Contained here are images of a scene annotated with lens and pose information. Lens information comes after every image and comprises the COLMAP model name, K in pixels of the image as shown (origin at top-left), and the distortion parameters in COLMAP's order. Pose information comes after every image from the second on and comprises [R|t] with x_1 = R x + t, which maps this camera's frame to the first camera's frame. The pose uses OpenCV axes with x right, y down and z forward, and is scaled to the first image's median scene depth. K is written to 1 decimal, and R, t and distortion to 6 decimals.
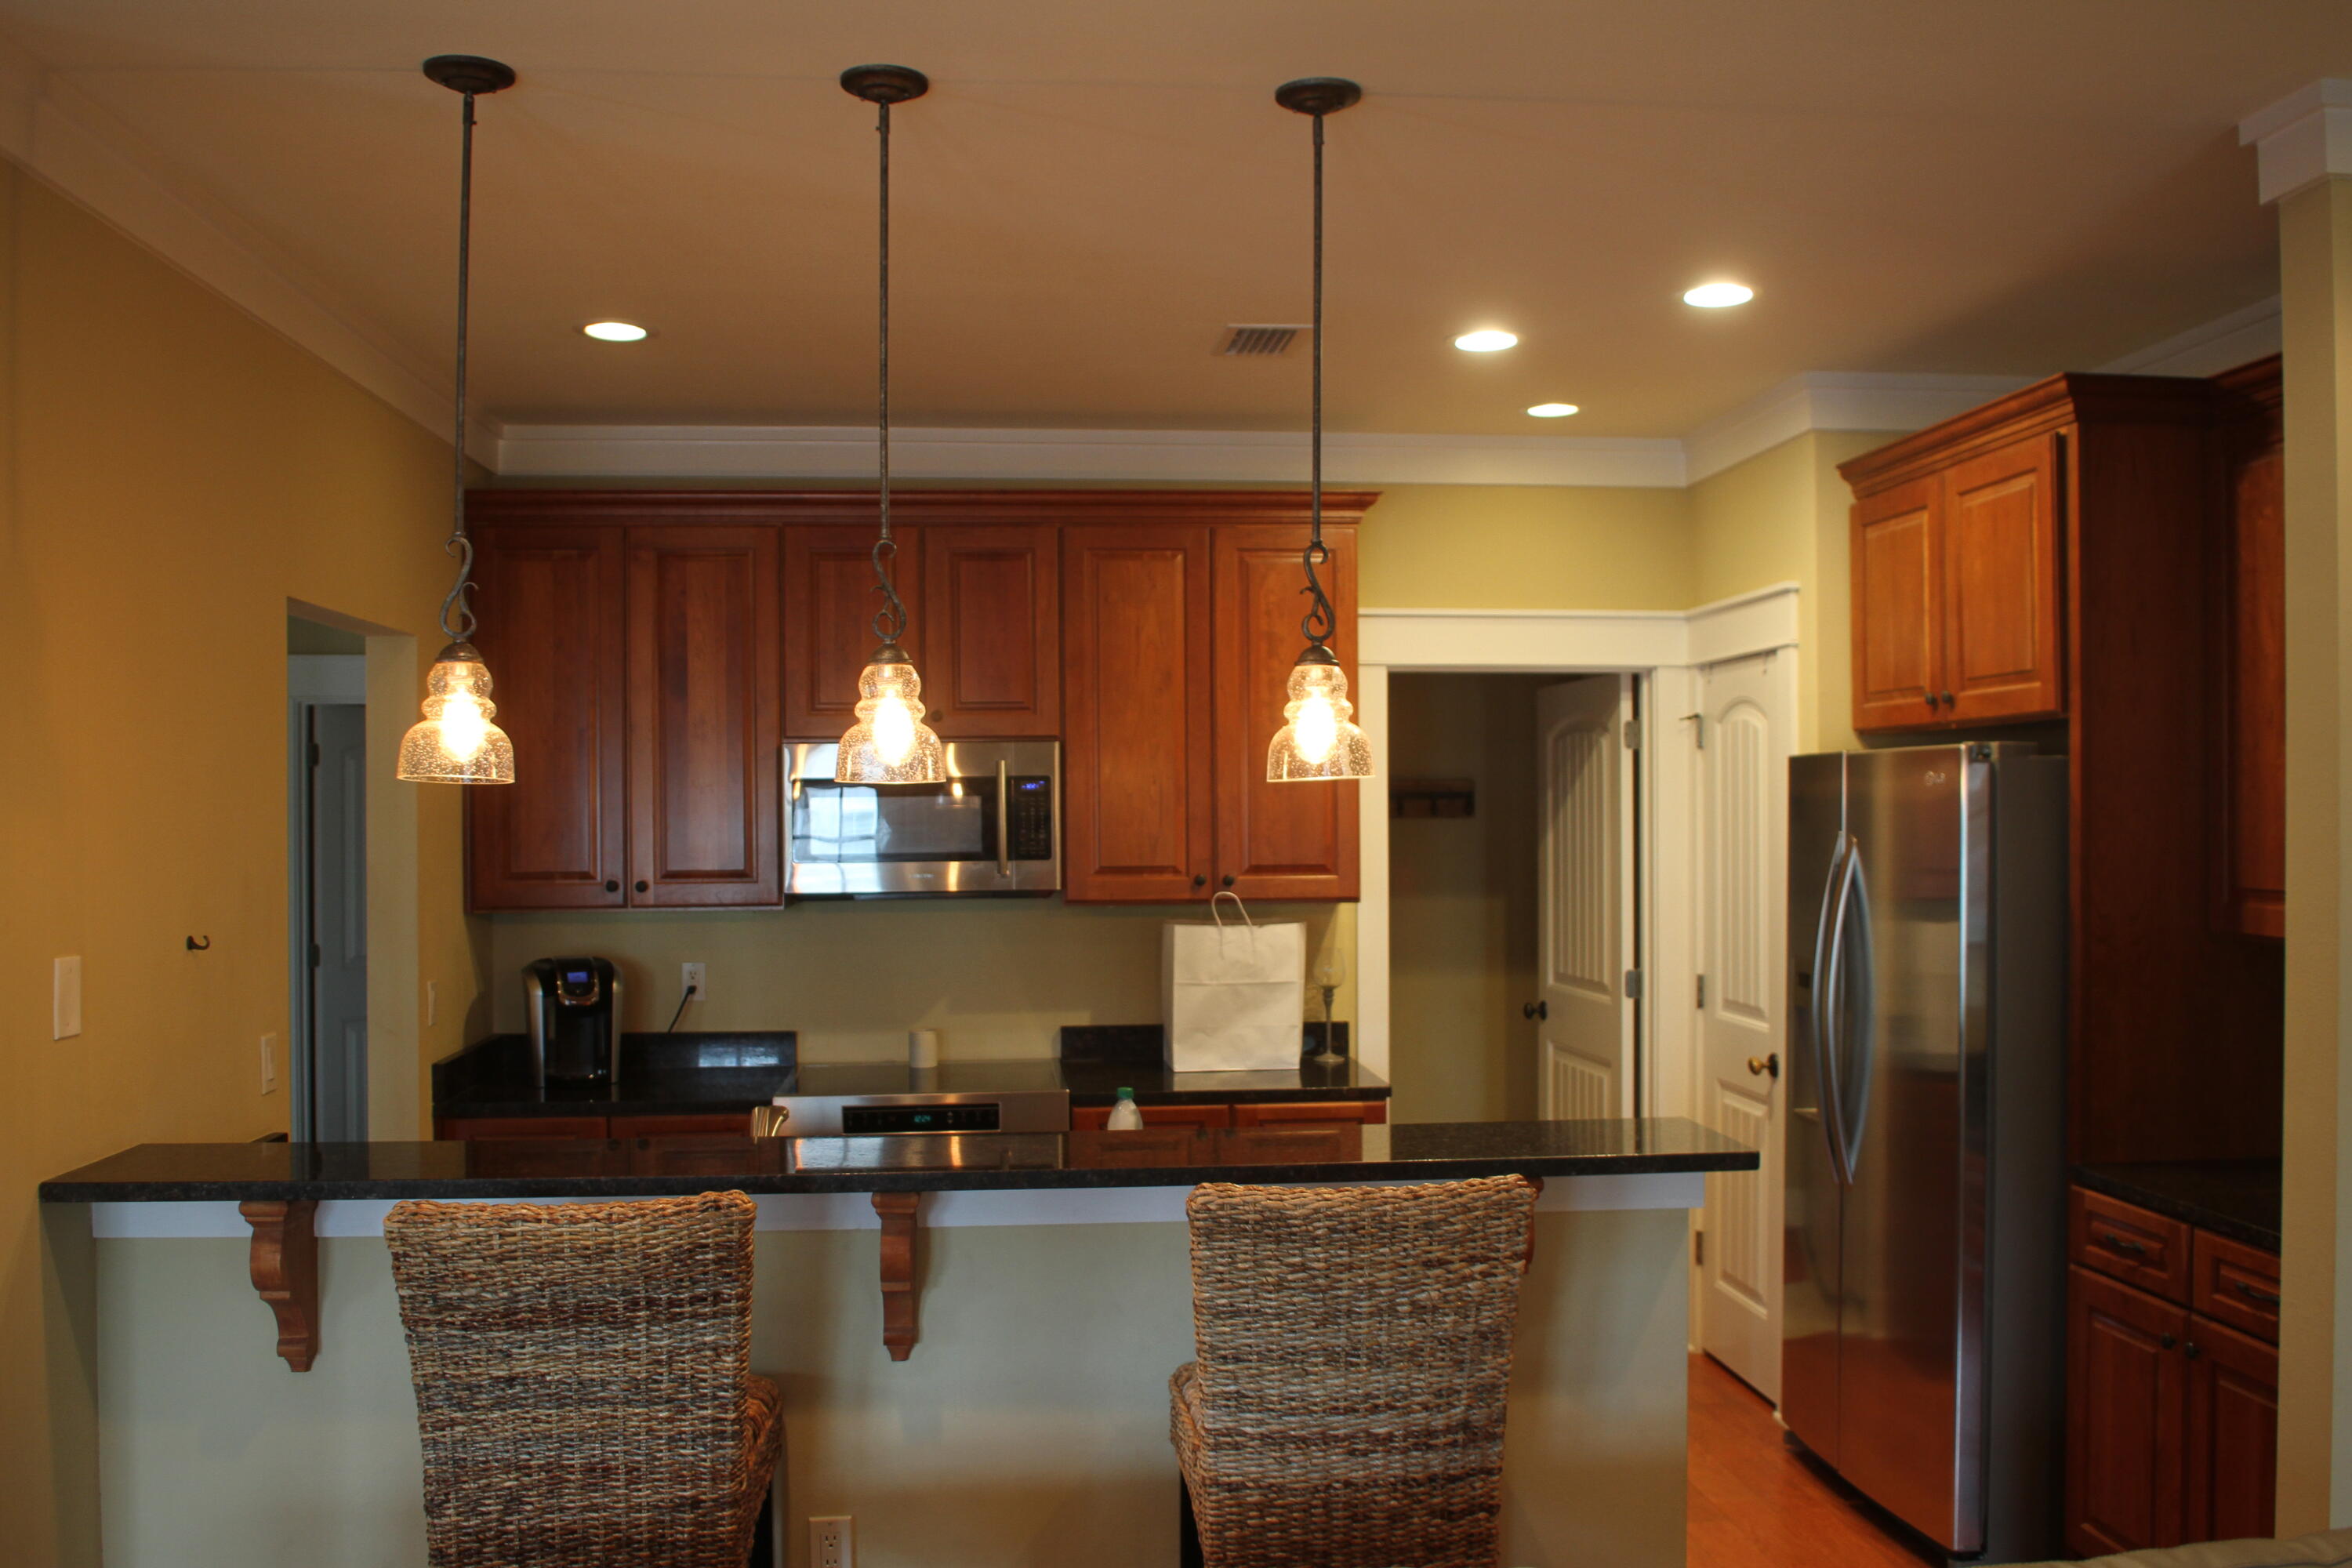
lens RADIAL K [[1956.4, 0, 1169.4], [0, 1956.4, 798.7], [0, 0, 1]] dist [-0.055747, 0.007874]
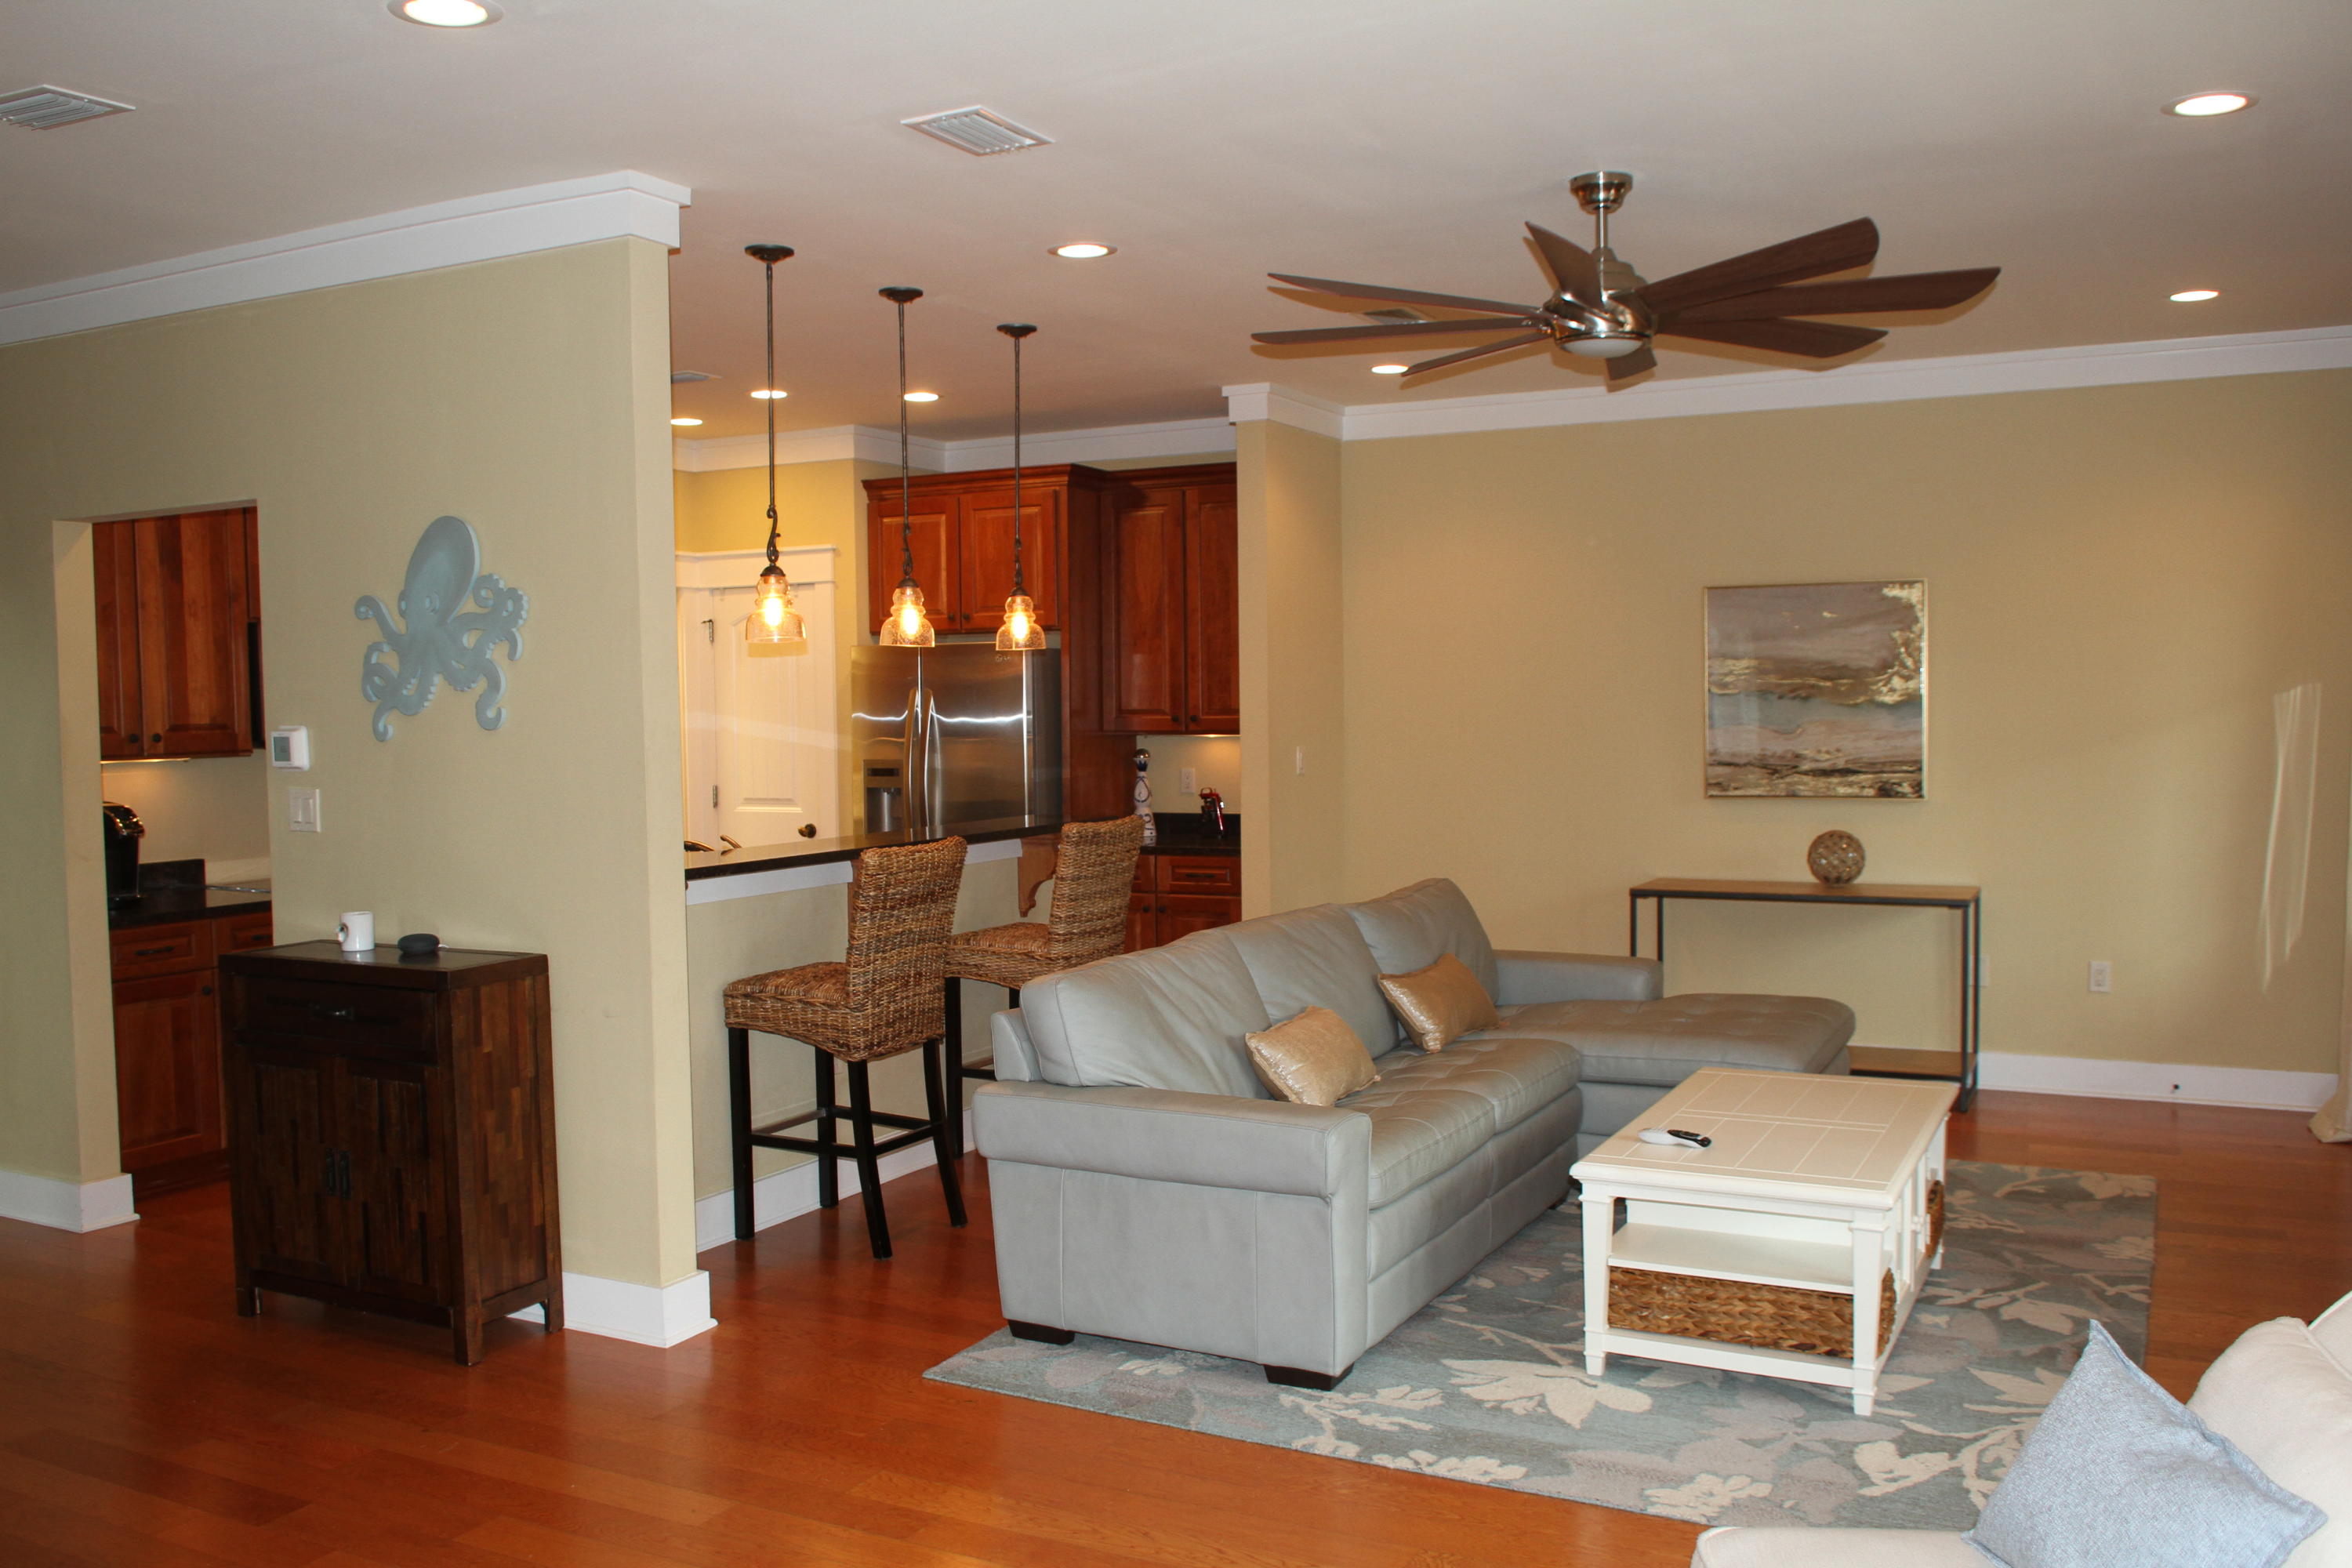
lens RADIAL K [[1956.4, 0, 1169.4], [0, 1956.4, 798.7], [0, 0, 1]] dist [-0.055747, 0.007874]
pose [[0.536234, -0.044543, 0.842893, -1.726828], [0.007256, 0.998813, 0.048167, 0.054711], [-0.844038, -0.019713, 0.535921, -0.308188]]
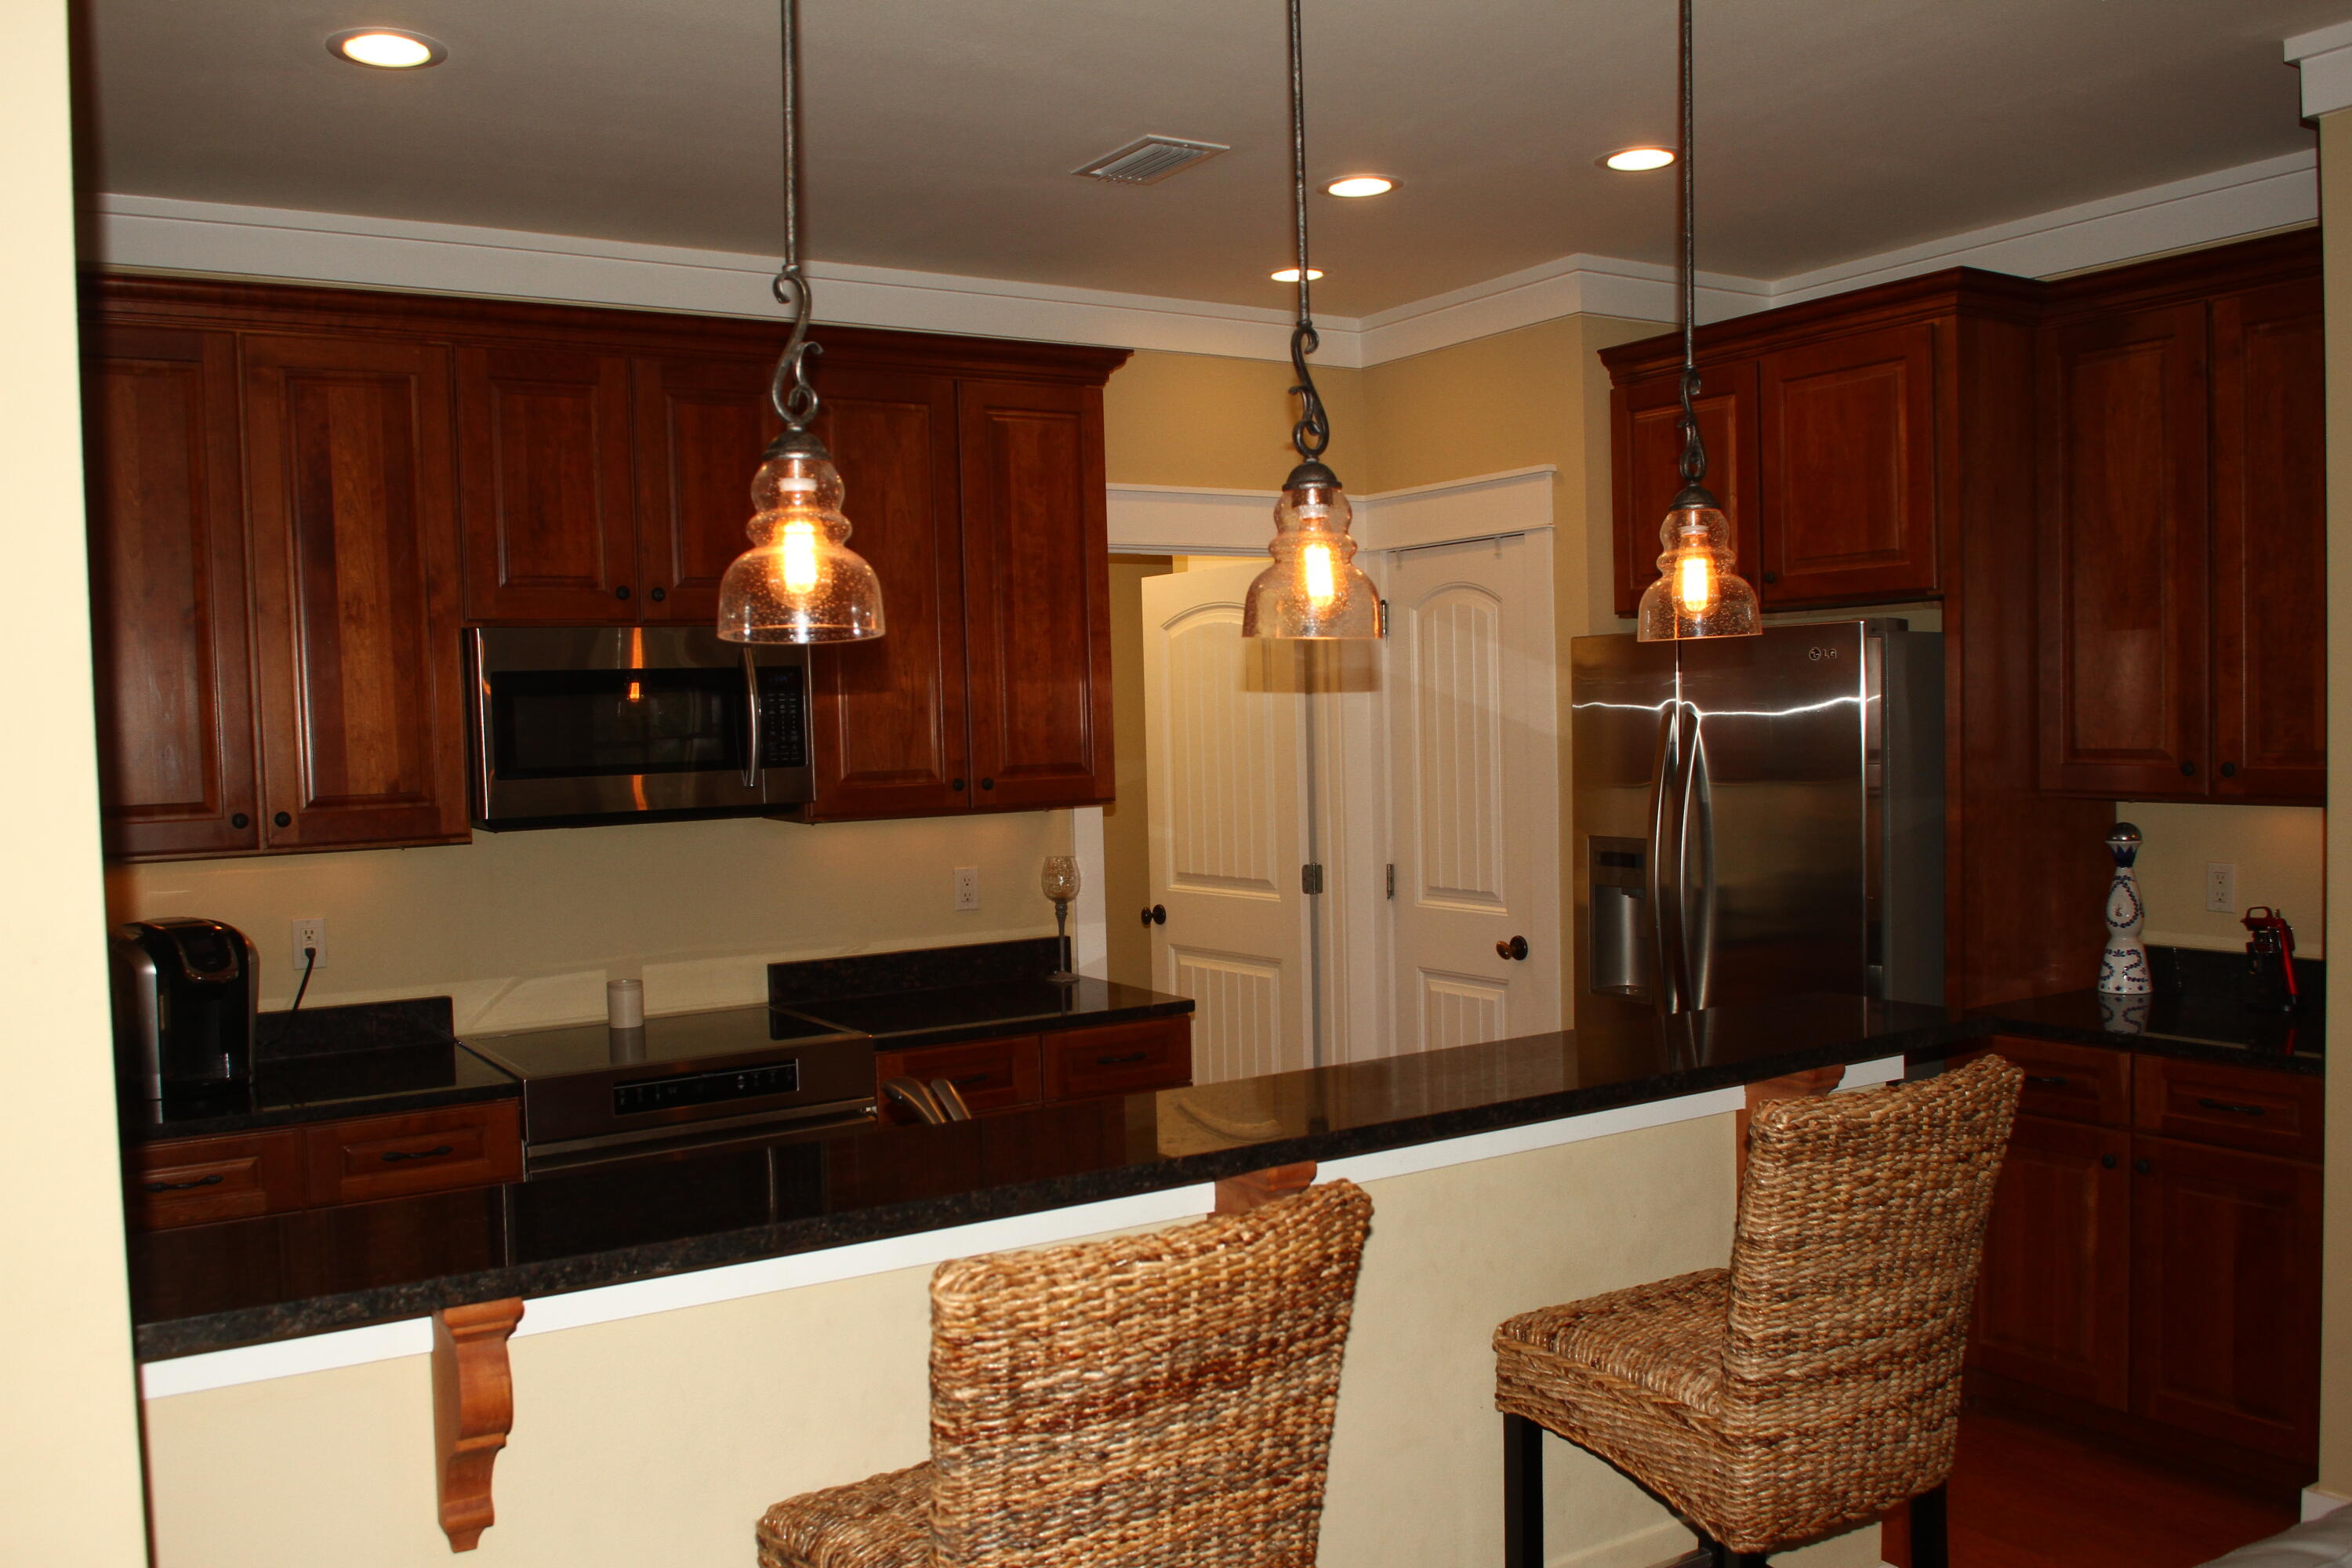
lens RADIAL K [[1956.4, 0, 1169.4], [0, 1956.4, 798.7], [0, 0, 1]] dist [-0.055747, 0.007874]
pose [[0.889283, -0.038299, 0.455752, -0.562451], [0.019775, 0.998776, 0.045346, 0.019114], [-0.456930, -0.031313, 0.888951, 0.337454]]
